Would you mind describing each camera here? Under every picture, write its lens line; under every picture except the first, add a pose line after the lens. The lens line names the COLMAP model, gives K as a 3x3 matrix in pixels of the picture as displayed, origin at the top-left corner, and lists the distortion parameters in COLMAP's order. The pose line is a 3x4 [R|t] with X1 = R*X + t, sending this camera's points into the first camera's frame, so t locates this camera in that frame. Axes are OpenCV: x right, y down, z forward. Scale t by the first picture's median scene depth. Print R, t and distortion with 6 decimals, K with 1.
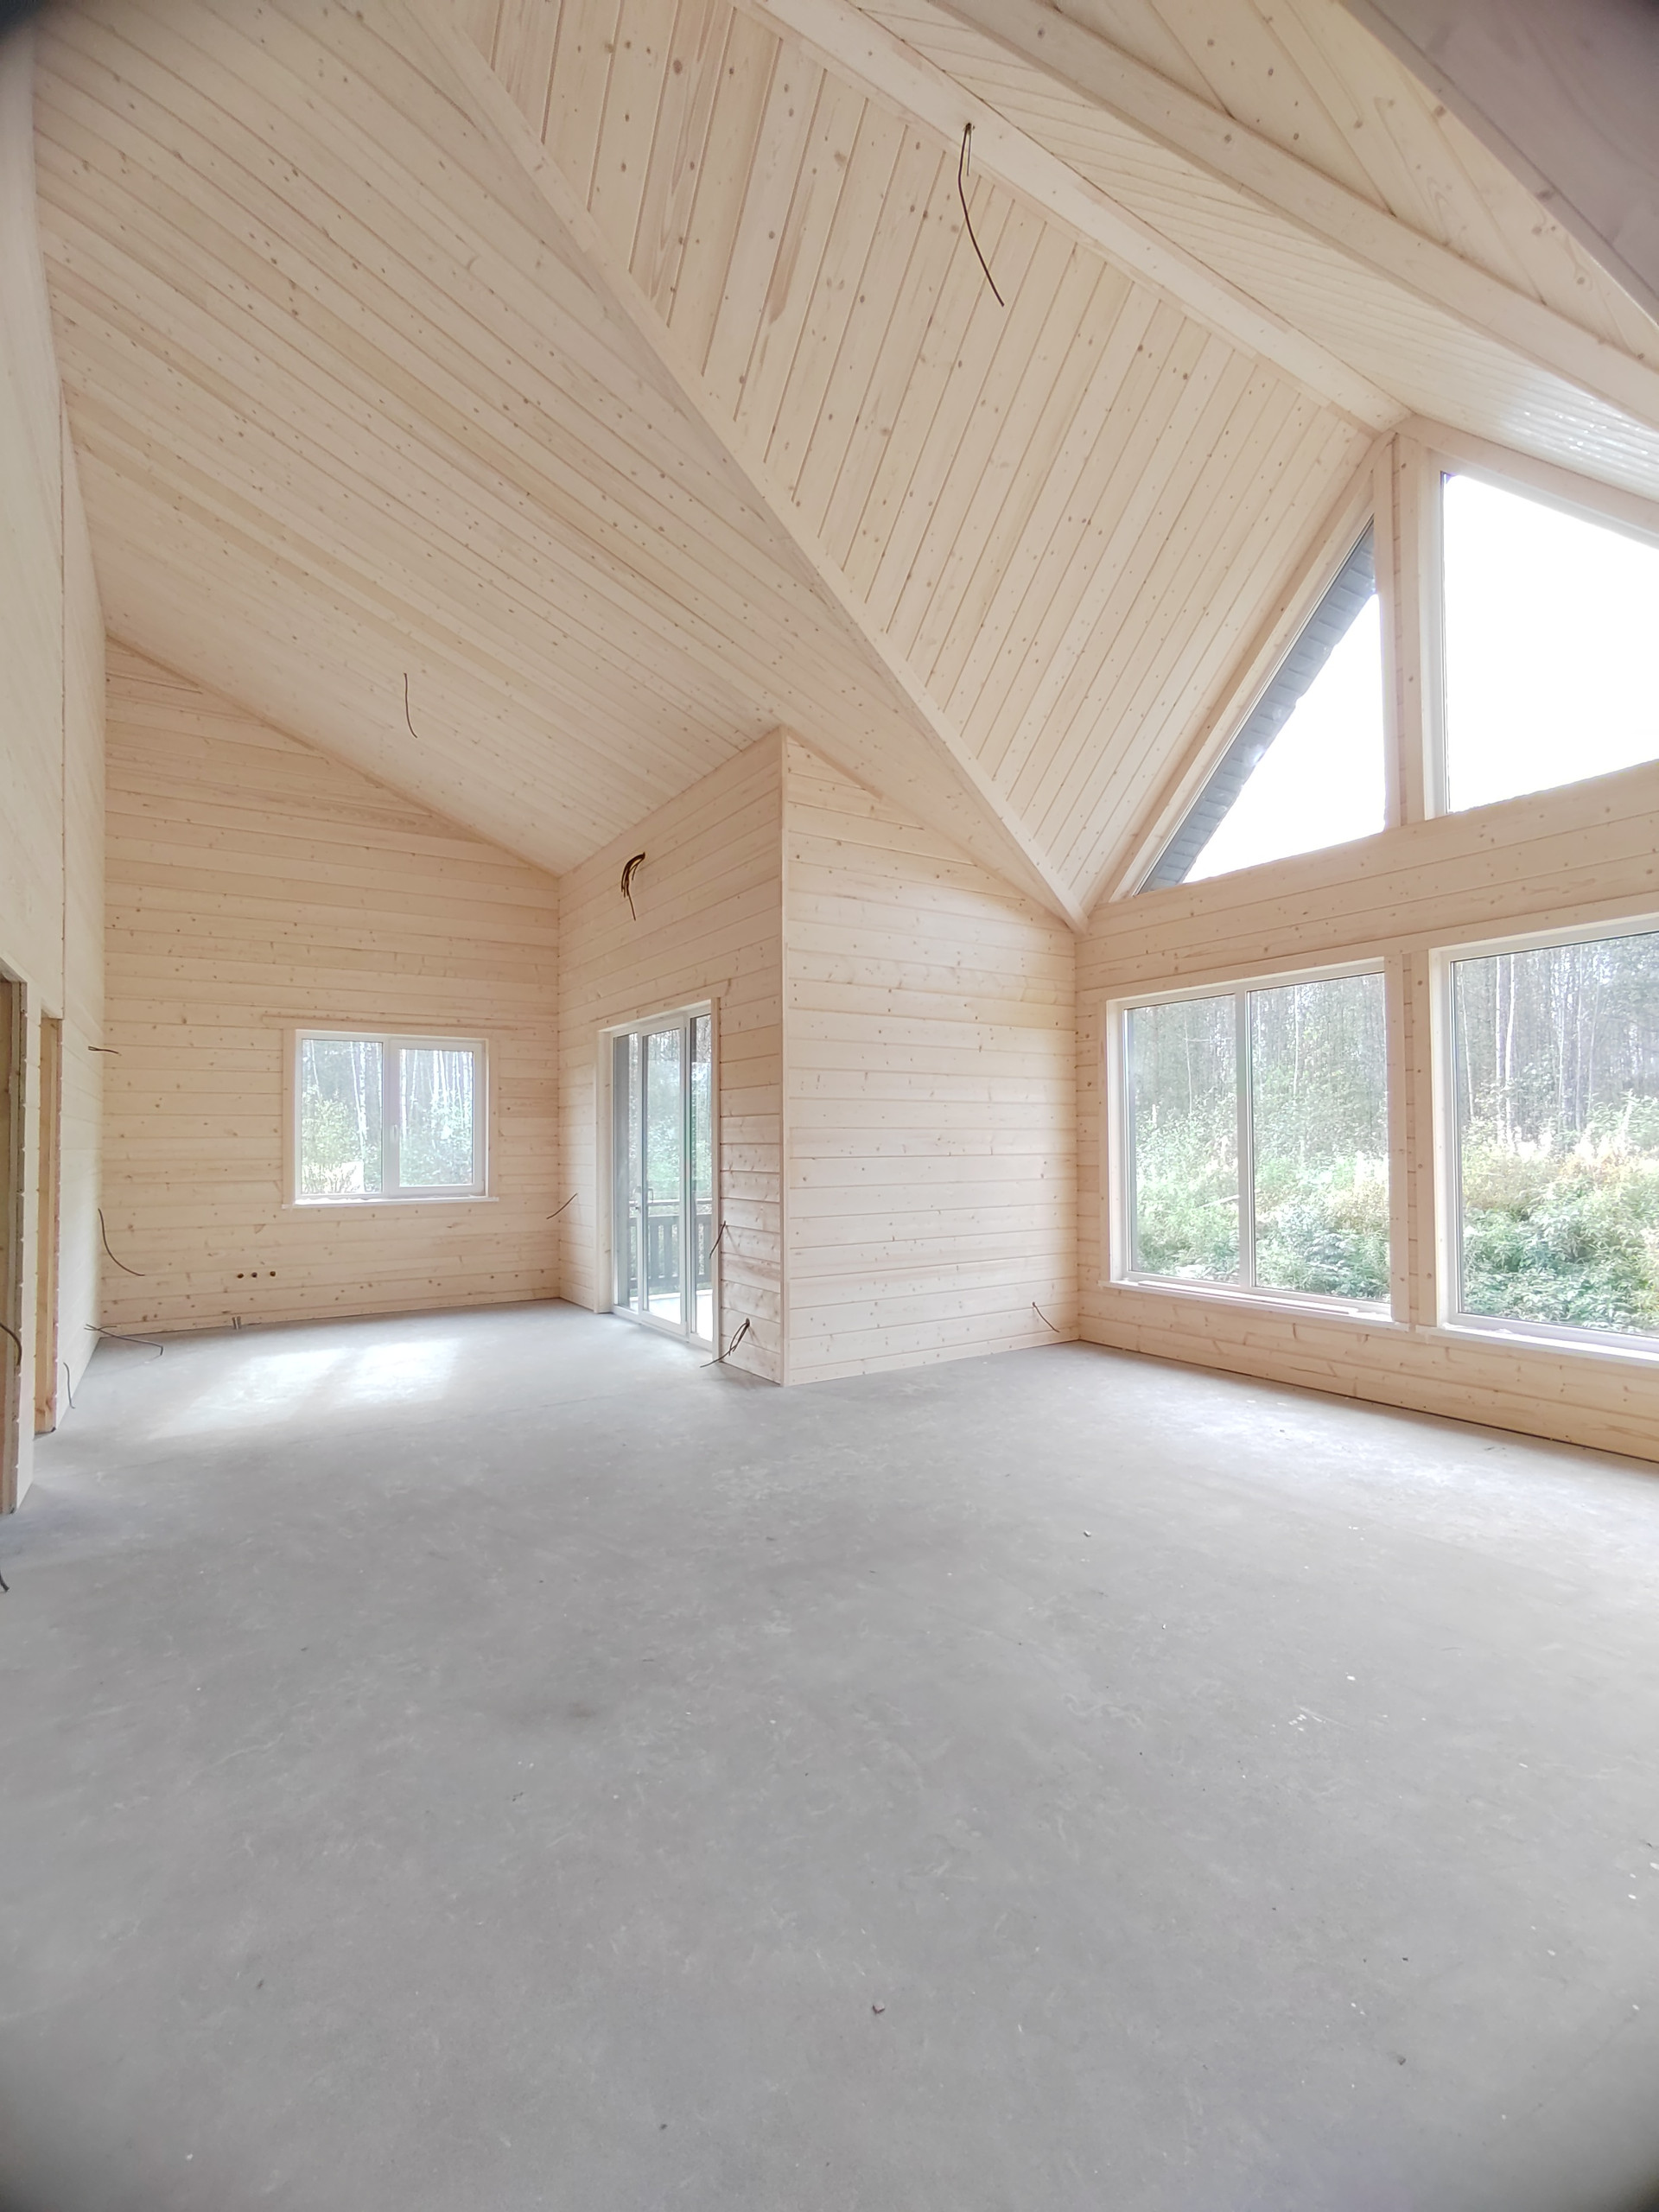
lens RADIAL K [[1024.2, 0, 821.1], [0, 1024.2, 1120.8], [0, 0, 1]] dist [-0.018676, 0.013148]
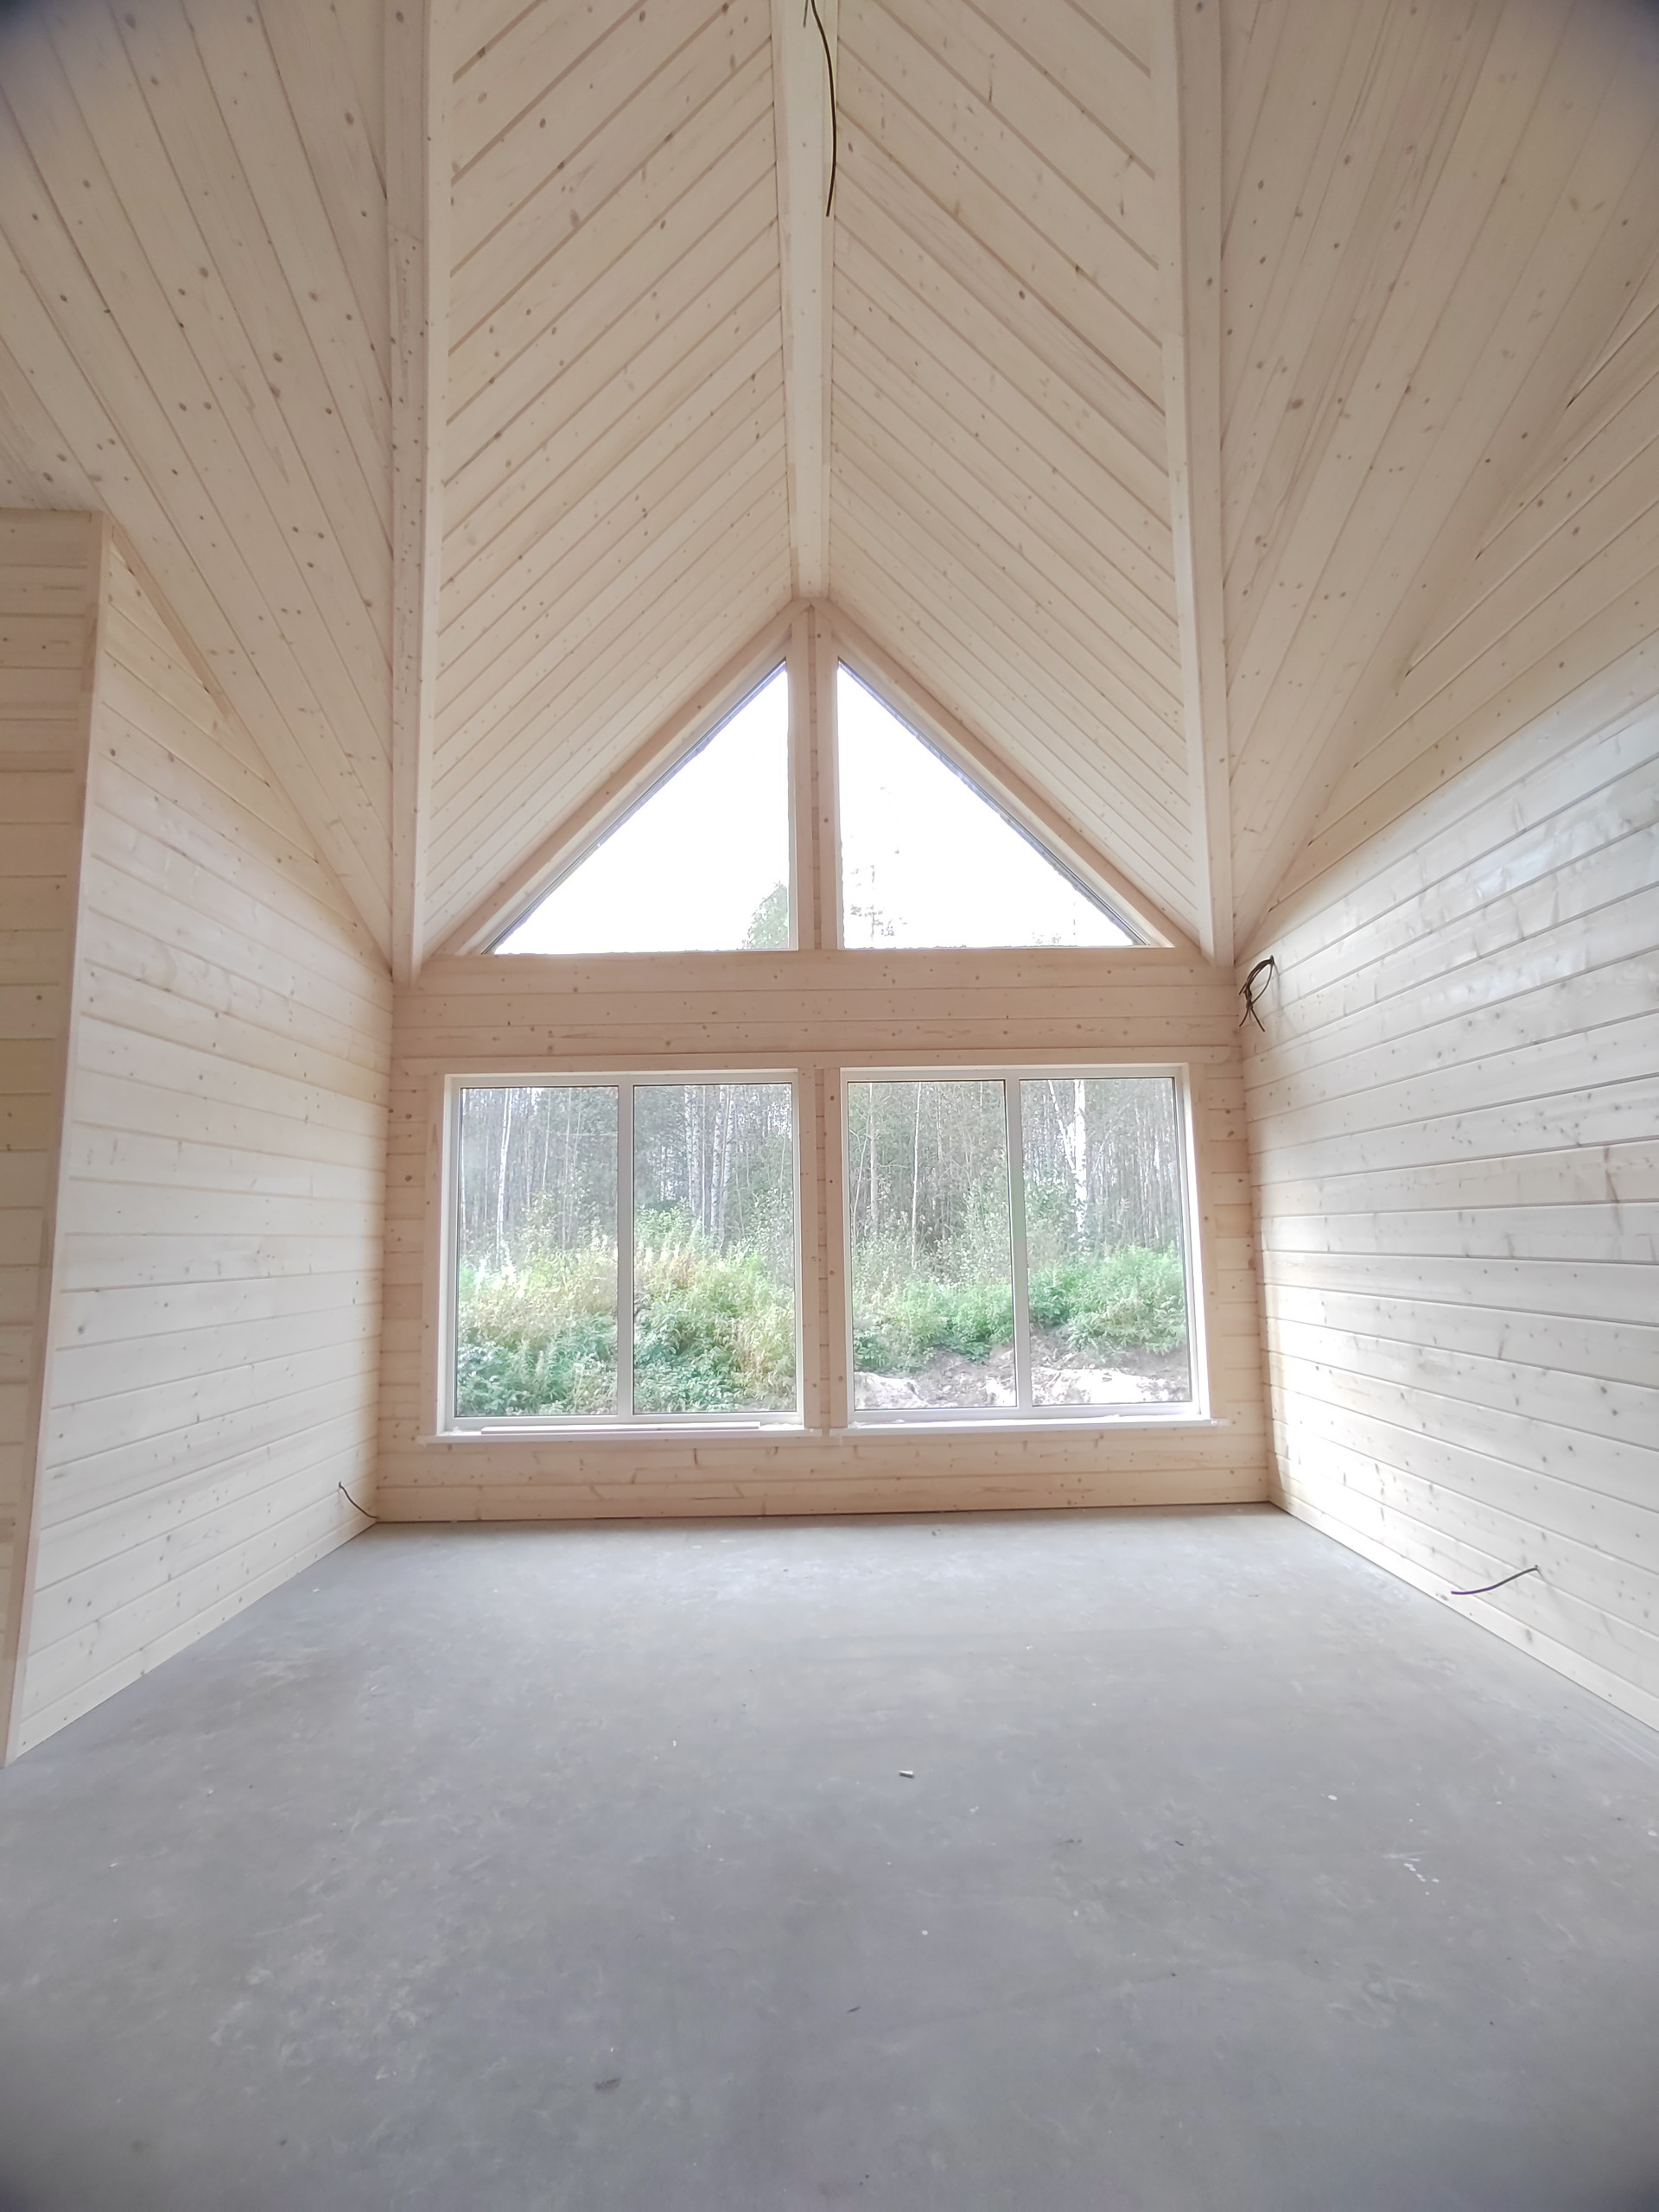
lens RADIAL K [[1024.2, 0, 830.7], [0, 1024.2, 1113.7], [0, 0, 1]] dist [-0.018676, 0.013148]
pose [[0.524949, 0.101244, 0.845091, -0.269196], [-0.005574, 0.993288, -0.115536, 0.003963], [-0.851115, 0.055940, 0.521990, 0.378344]]
